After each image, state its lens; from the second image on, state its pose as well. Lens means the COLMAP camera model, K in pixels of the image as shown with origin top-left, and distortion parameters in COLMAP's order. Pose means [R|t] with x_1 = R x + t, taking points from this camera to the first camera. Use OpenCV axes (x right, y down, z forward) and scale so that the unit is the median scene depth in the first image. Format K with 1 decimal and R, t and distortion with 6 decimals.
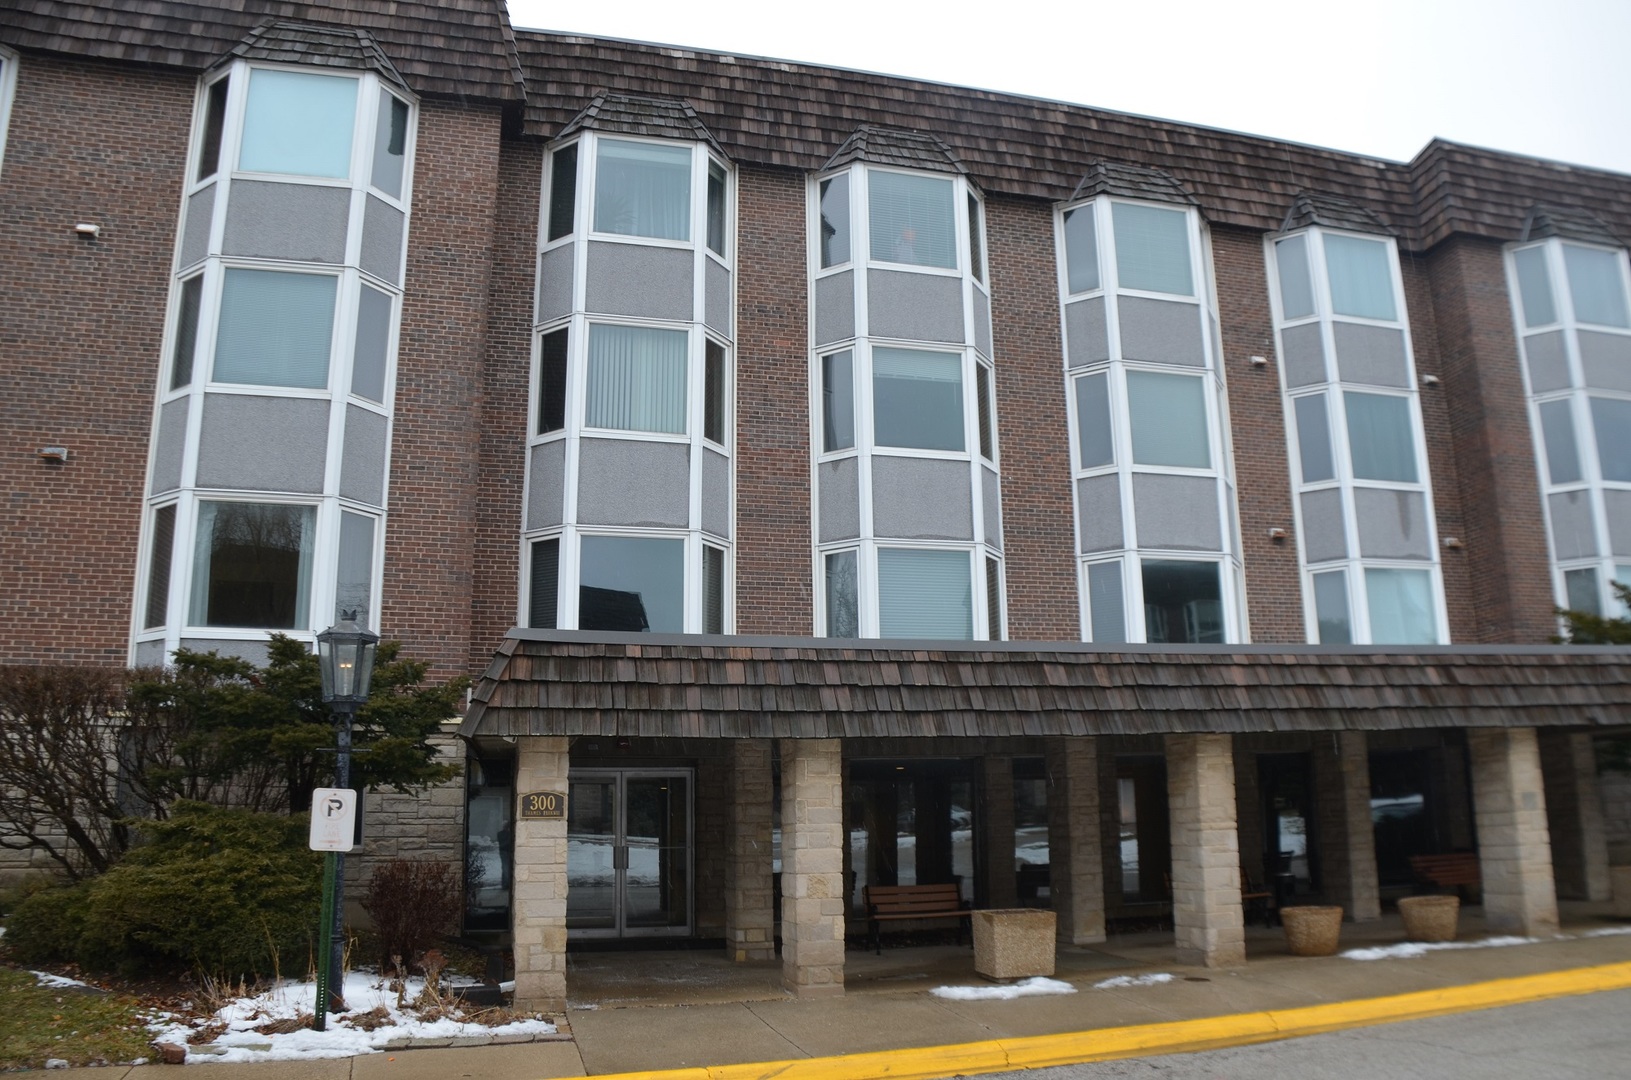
lens RADIAL K [[1253.4, 0, 843.2], [0, 1253.4, 557.4], [0, 0, 1]] dist [-0.174423, 0.117847]
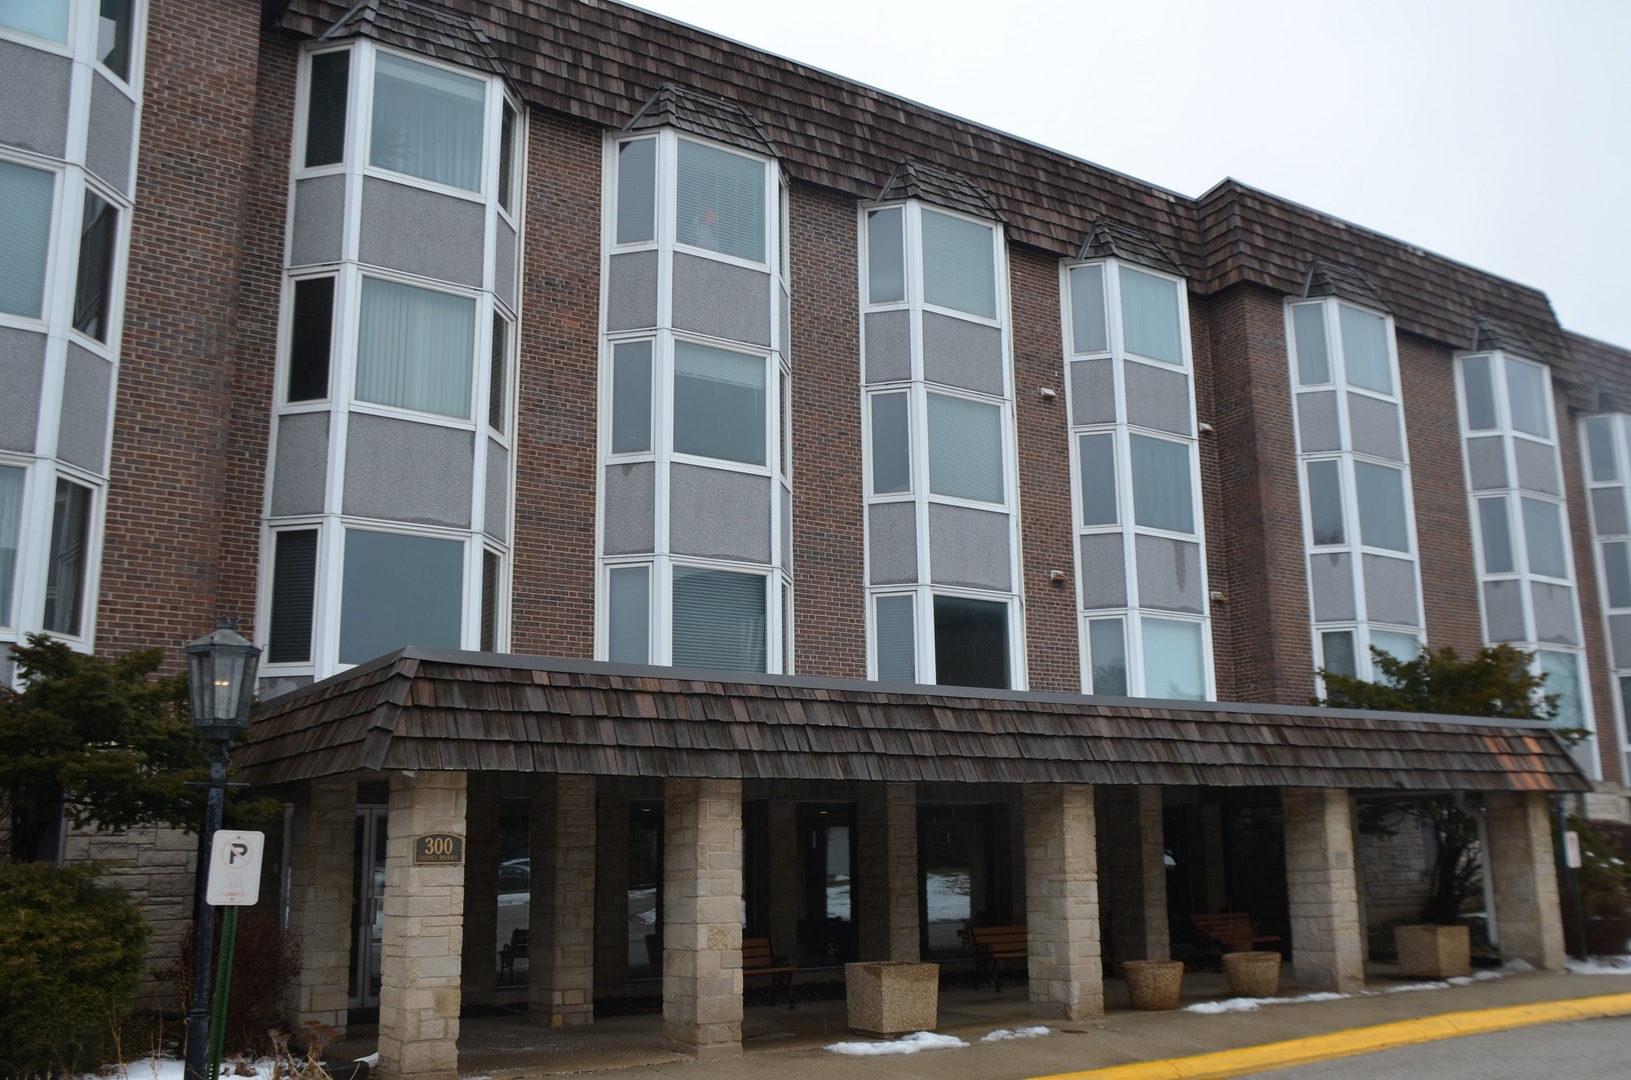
lens RADIAL K [[1524.8, 0, 816.2], [0, 1524.8, 550.1], [0, 0, 1]] dist [-0.091863, 0.202362]
pose [[0.945142, 0.071262, 0.318792, -0.245563], [-0.070435, 0.997416, -0.014139, -0.011372], [-0.318976, -0.009091, 0.947719, -0.079338]]
